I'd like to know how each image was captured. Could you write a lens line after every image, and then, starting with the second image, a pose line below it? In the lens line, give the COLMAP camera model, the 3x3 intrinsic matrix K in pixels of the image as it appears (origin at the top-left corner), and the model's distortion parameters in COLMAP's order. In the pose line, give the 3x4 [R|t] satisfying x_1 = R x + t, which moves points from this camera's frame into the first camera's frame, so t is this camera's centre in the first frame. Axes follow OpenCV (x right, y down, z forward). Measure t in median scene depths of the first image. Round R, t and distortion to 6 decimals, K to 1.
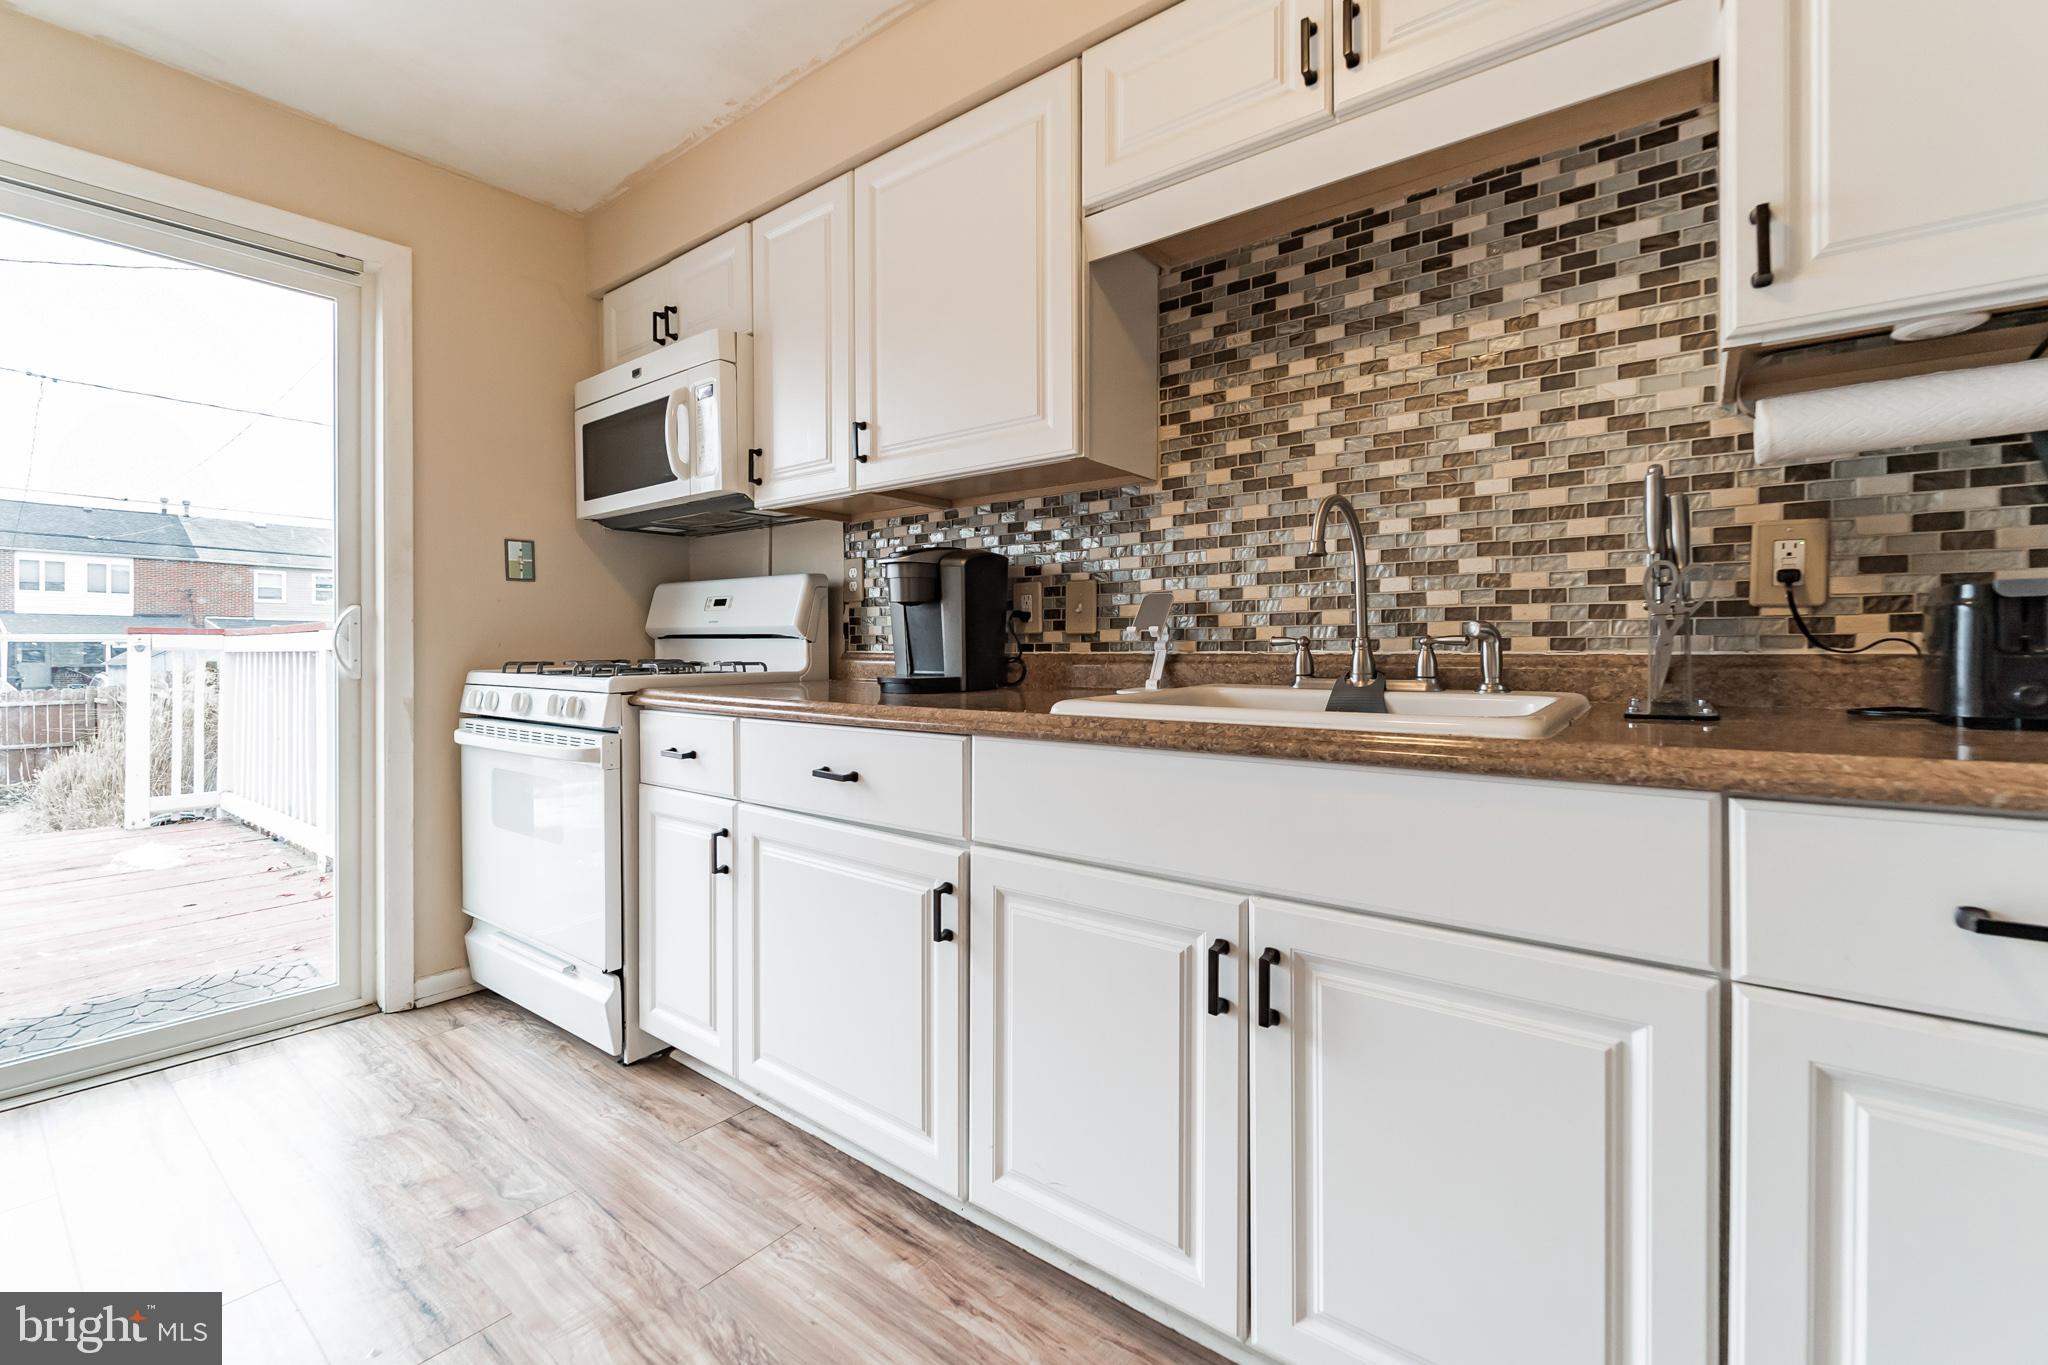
lens RADIAL K [[889.0, 0, 1015.0], [0, 889.0, 654.6], [0, 0, 1]] dist [-0.001583, -0.000492]
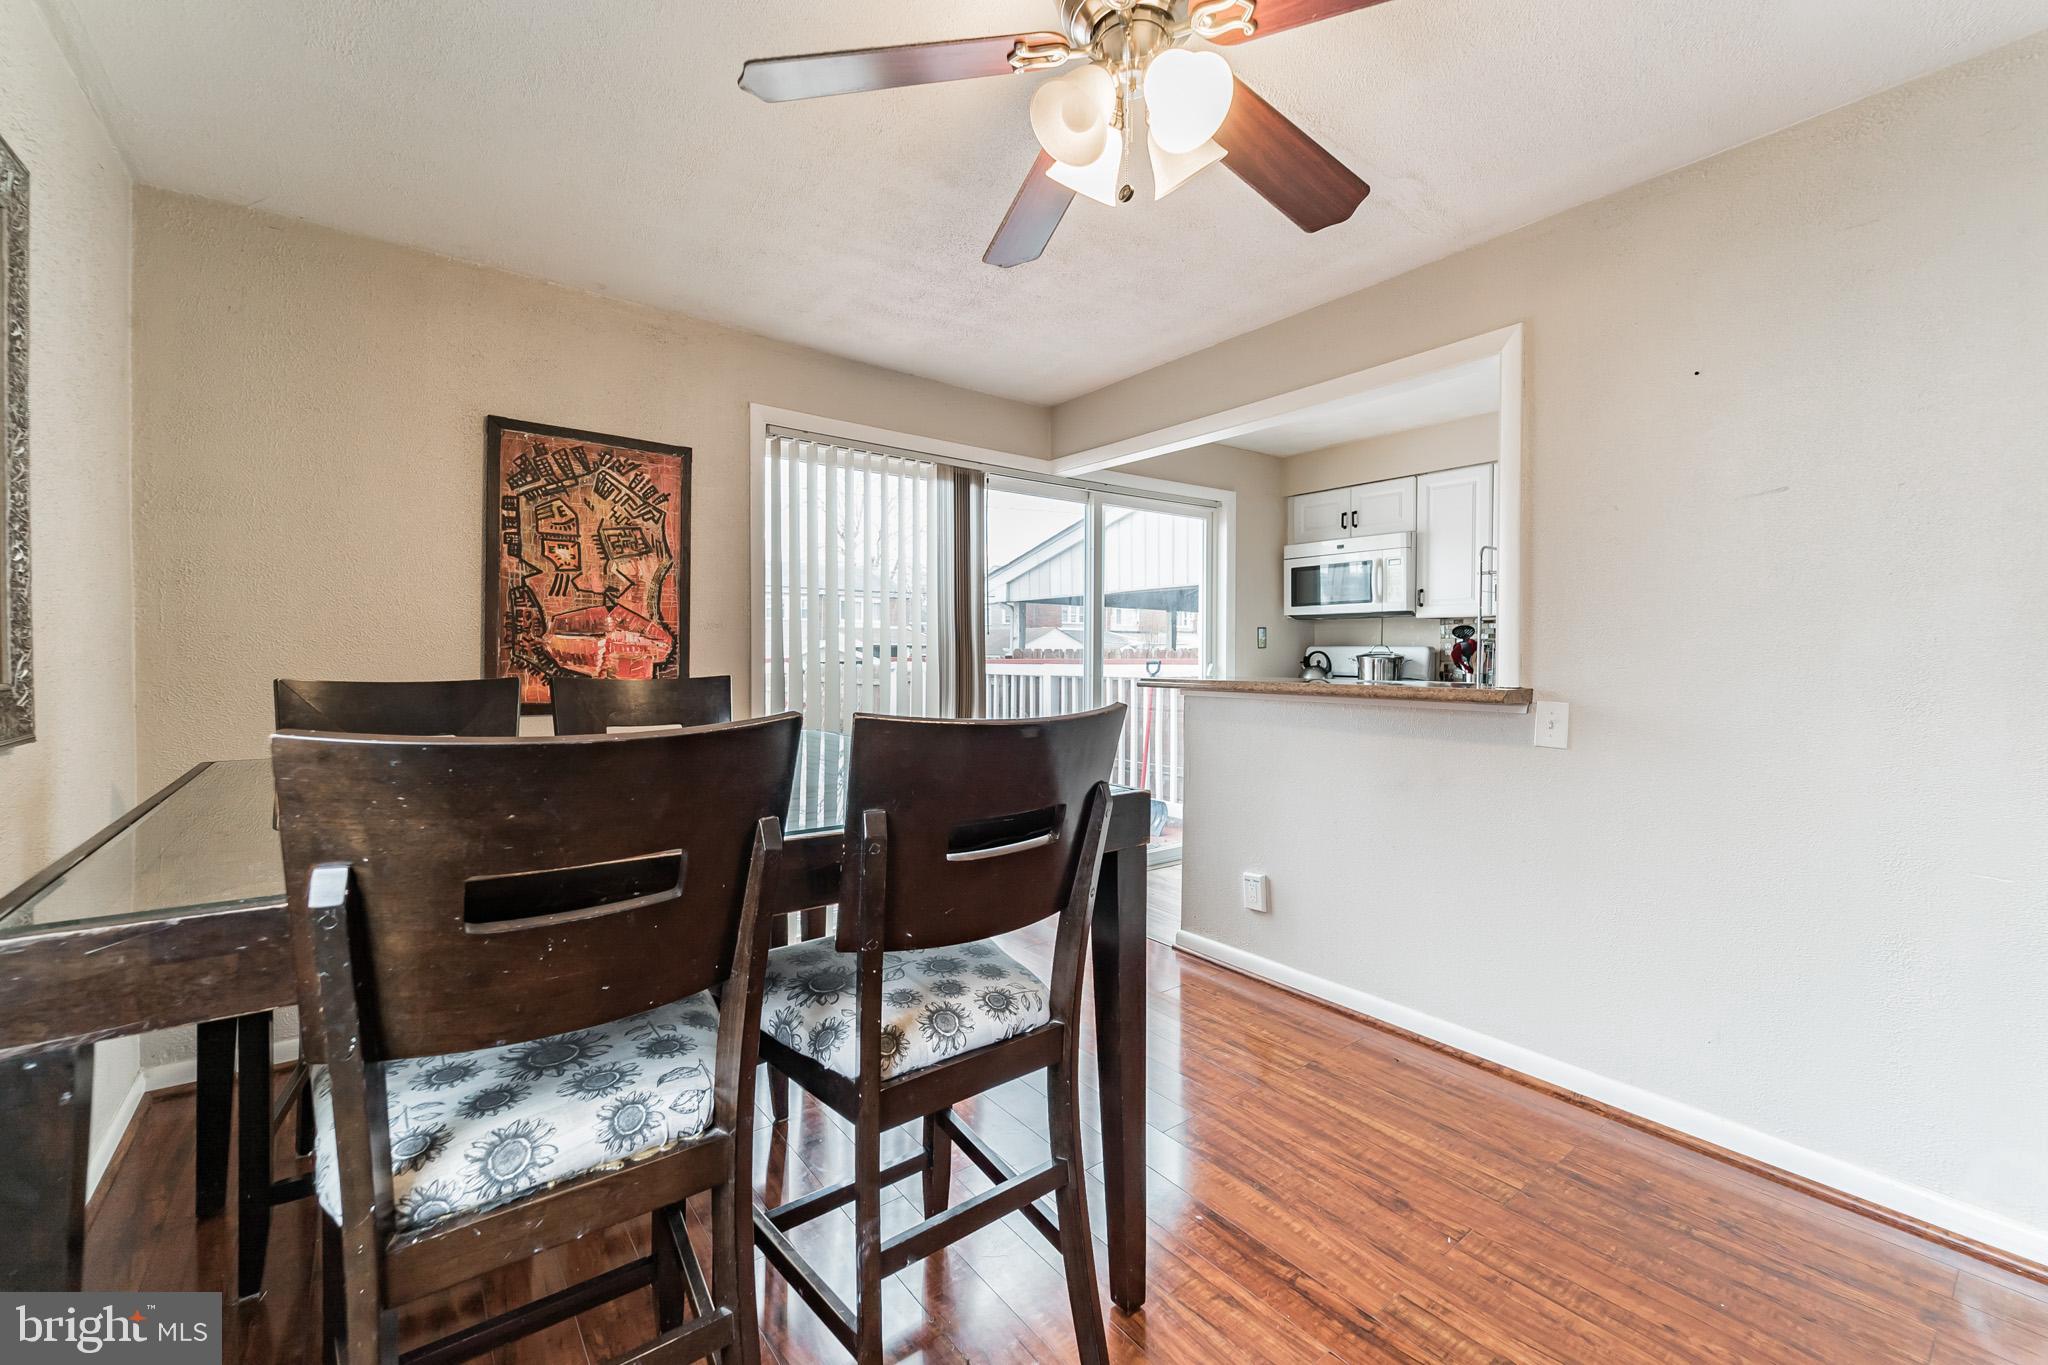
lens RADIAL K [[837.8, 0, 1058.4], [0, 837.8, 656.4], [0, 0, 1]] dist [0.000396, -0.000103]
pose [[0.980624, 0.009804, -0.195652, -0.959927], [-0.009368, 0.999951, 0.003158, -0.097410], [0.195673, -0.001264, 0.980668, -1.398657]]
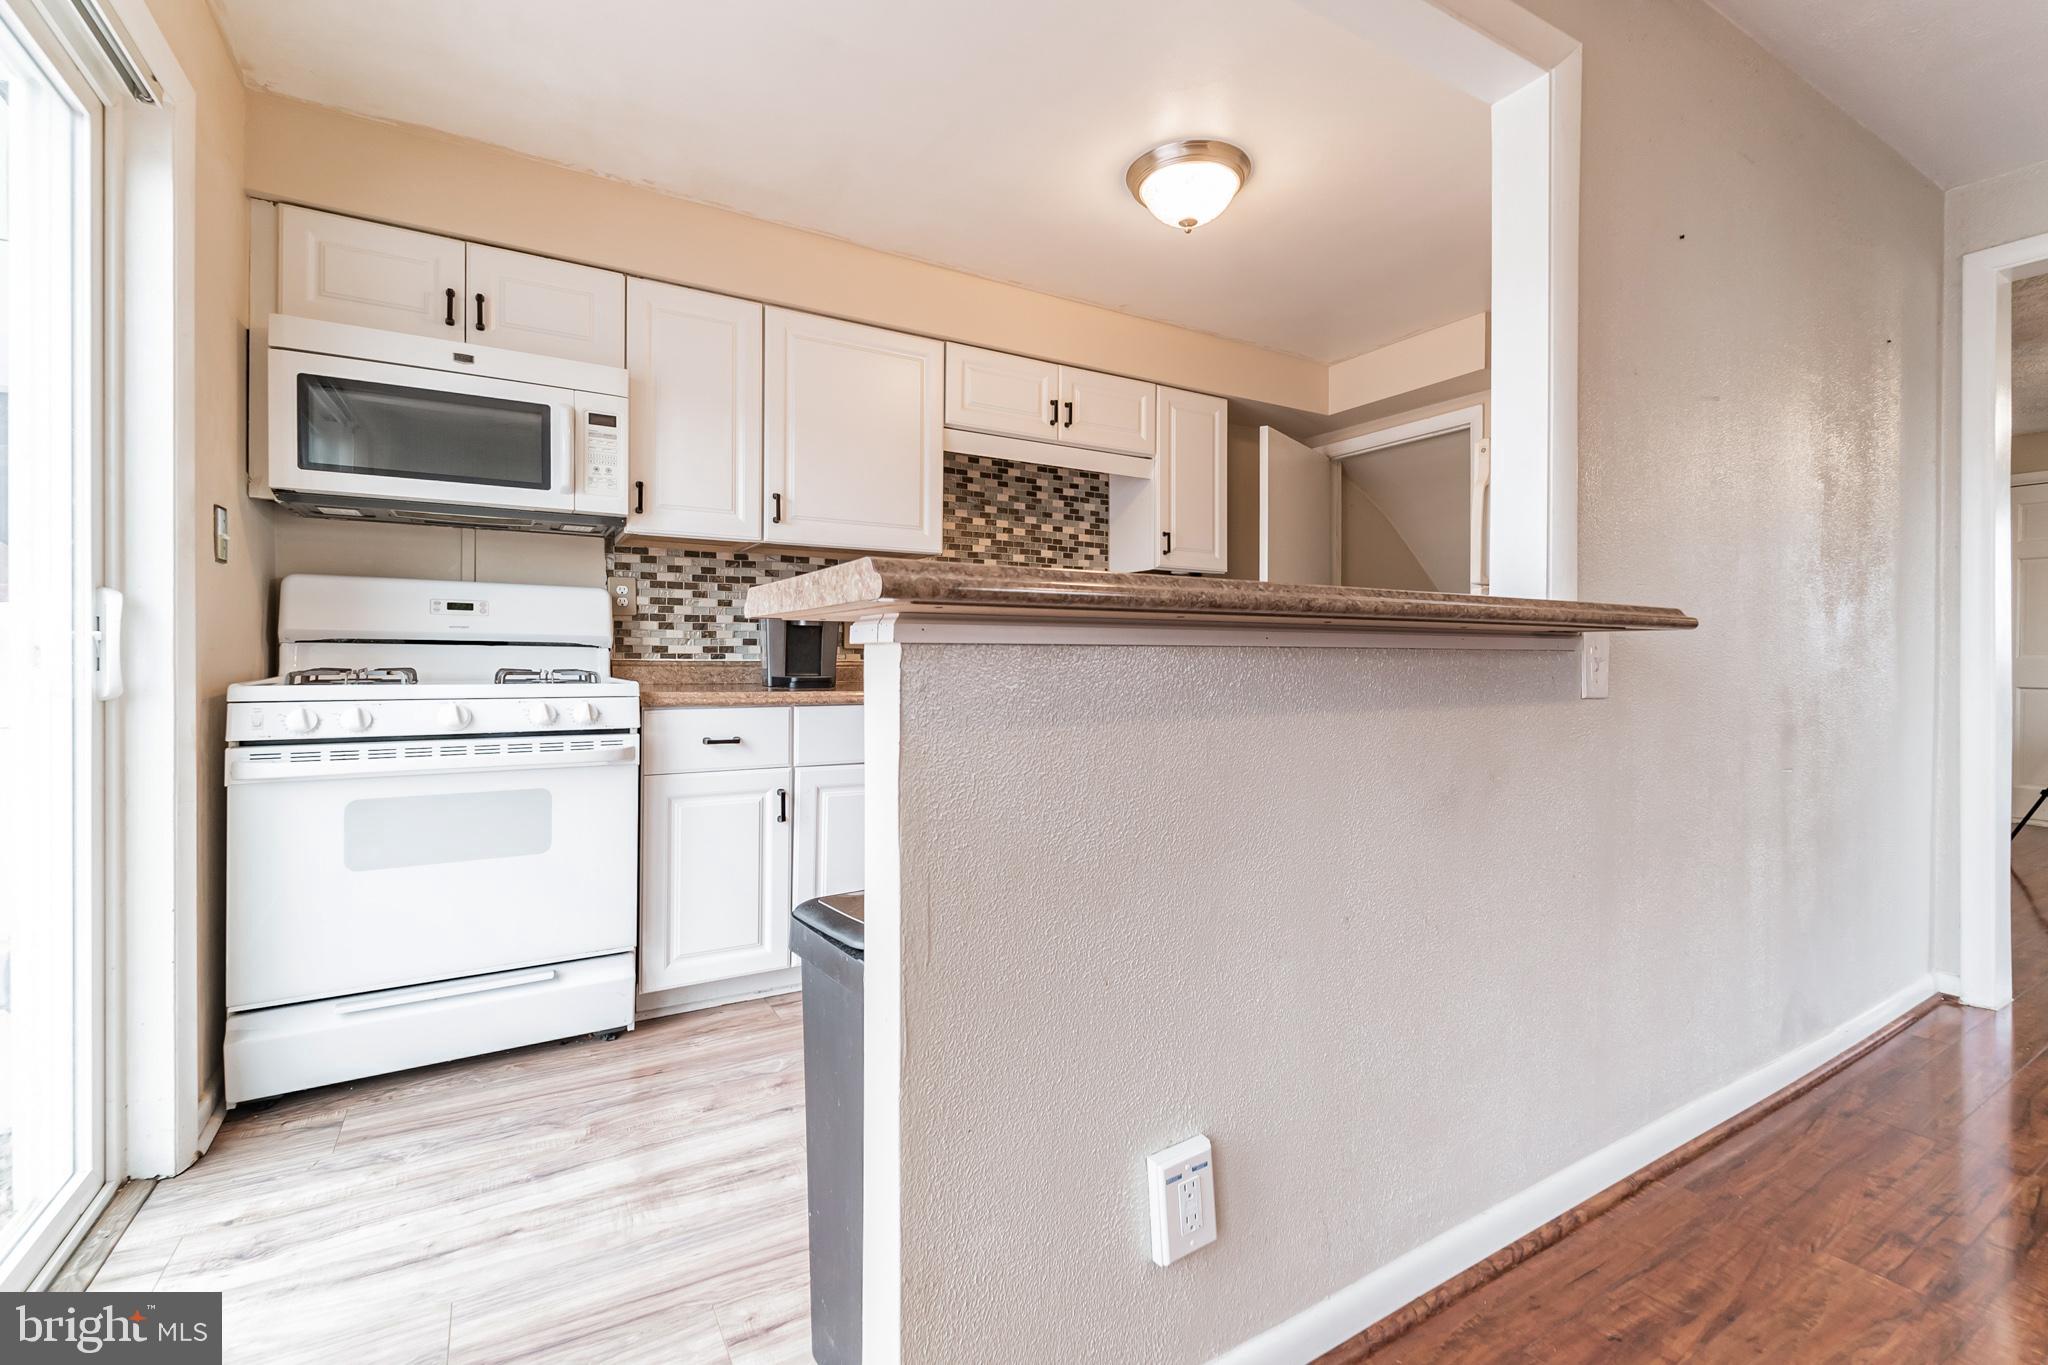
lens RADIAL K [[837.8, 0, 1058.4], [0, 837.8, 656.4], [0, 0, 1]] dist [0.000396, -0.000103]
pose [[0.346197, 0.004226, 0.938152, -1.463748], [-0.000147, 0.999990, -0.004450, -0.003075], [-0.938162, 0.001402, 0.346194, 0.160232]]
